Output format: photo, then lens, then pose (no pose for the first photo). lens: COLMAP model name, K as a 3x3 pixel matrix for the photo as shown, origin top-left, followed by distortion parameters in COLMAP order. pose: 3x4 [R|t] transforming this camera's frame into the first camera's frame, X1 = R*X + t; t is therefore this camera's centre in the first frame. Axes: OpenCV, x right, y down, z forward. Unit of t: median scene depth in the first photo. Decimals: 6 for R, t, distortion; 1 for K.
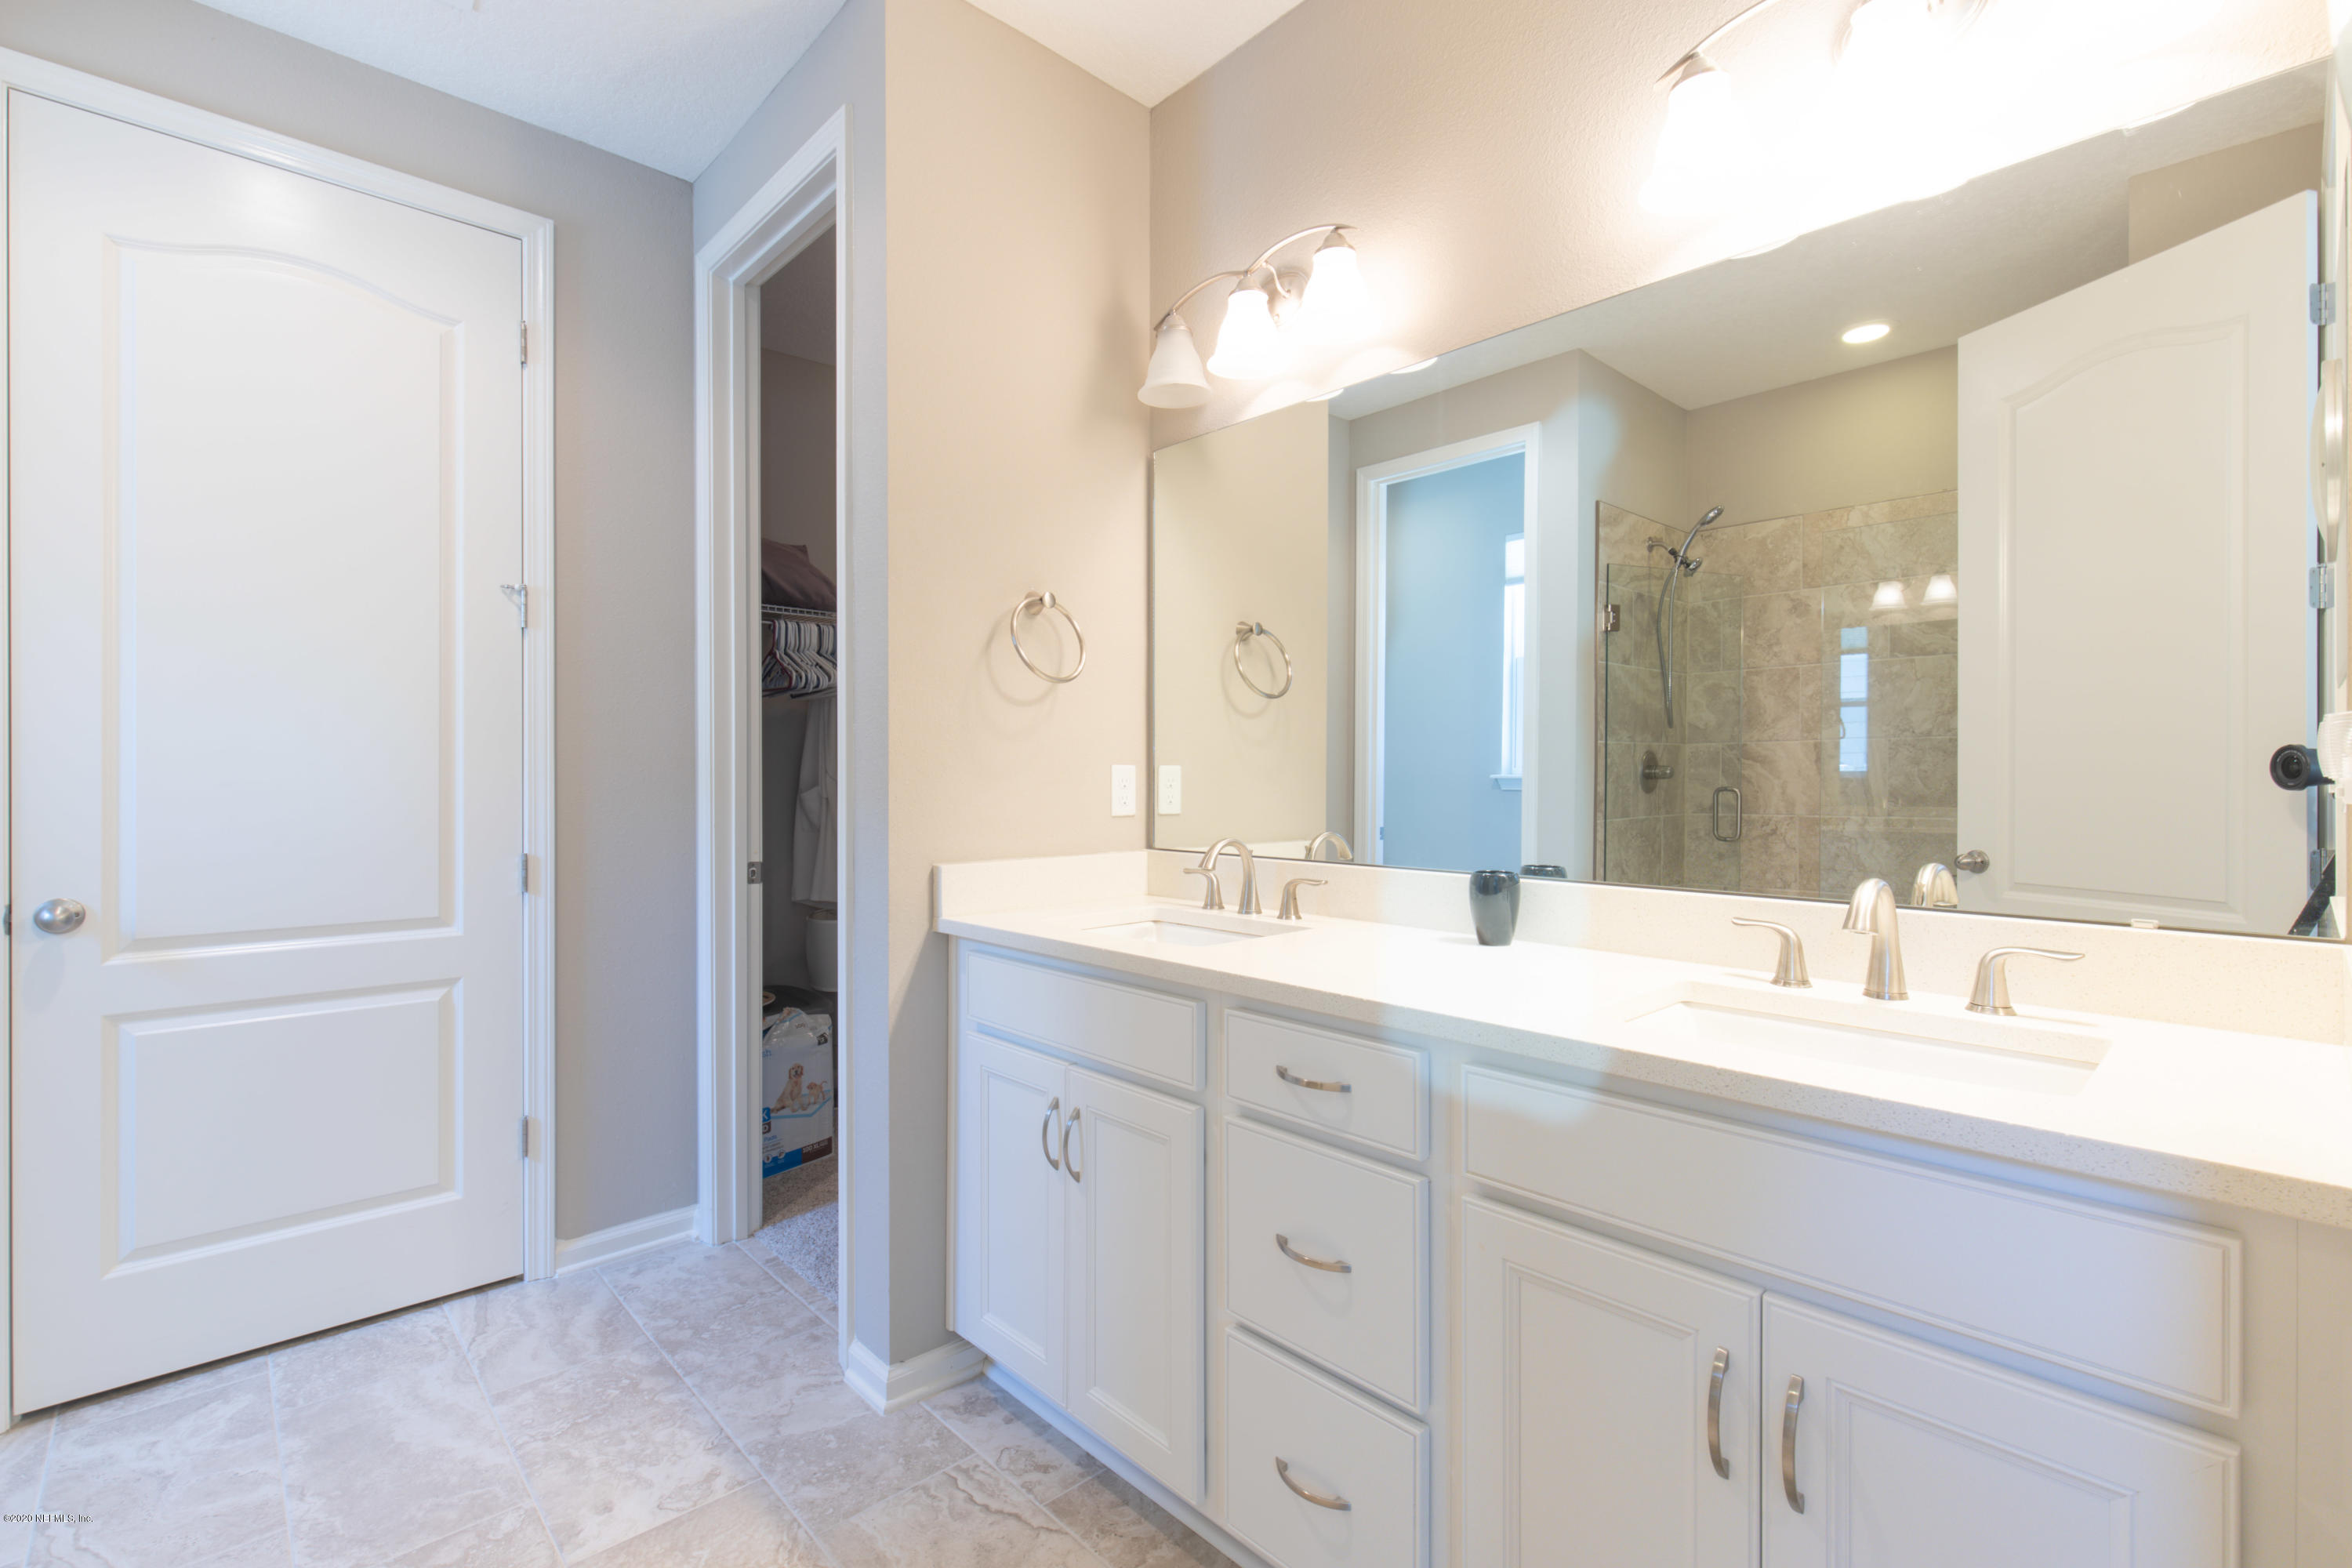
lens RADIAL K [[1047.6, 0, 1184.9], [0, 1047.6, 781.0], [0, 0, 1]] dist [0.003422, -0.001044]
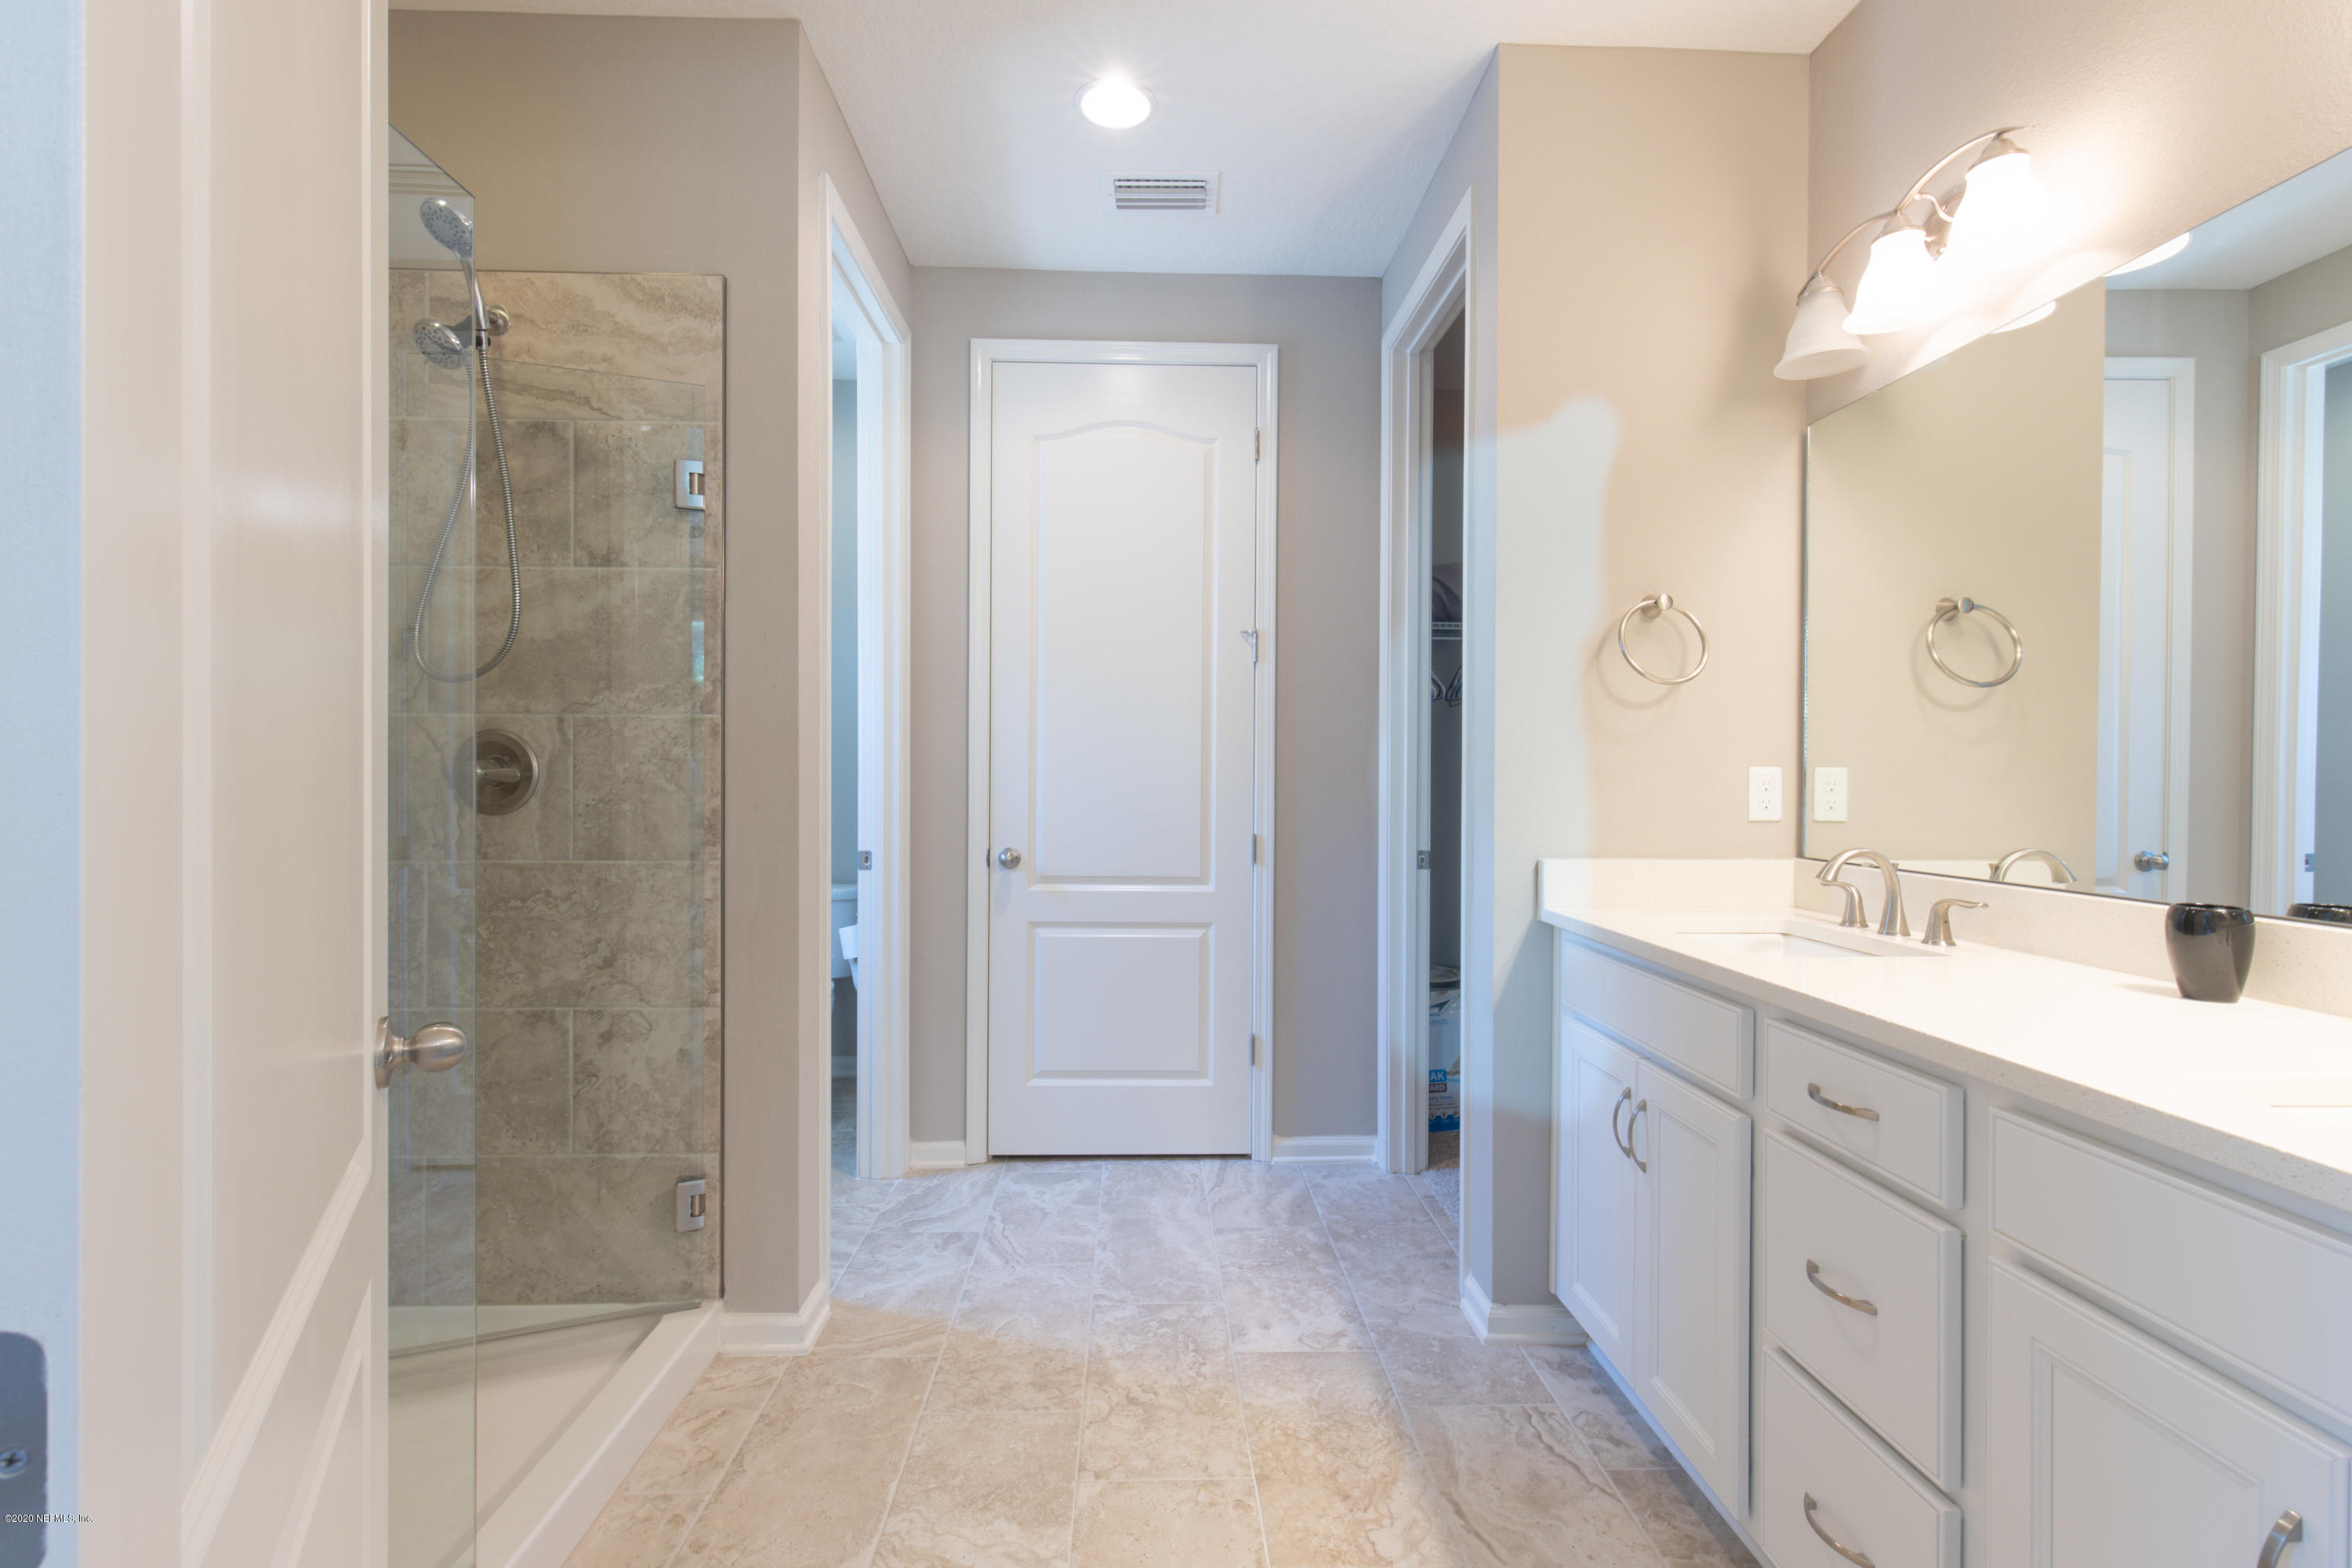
lens RADIAL K [[1047.6, 0, 1181.0], [0, 1047.6, 781.8], [0, 0, 1]] dist [0.003422, -0.001044]
pose [[0.760058, 0.010391, -0.649773, 0.186394], [-0.010348, 0.999939, 0.003886, 0.000023], [0.649773, 0.003770, 0.760119, -0.068197]]
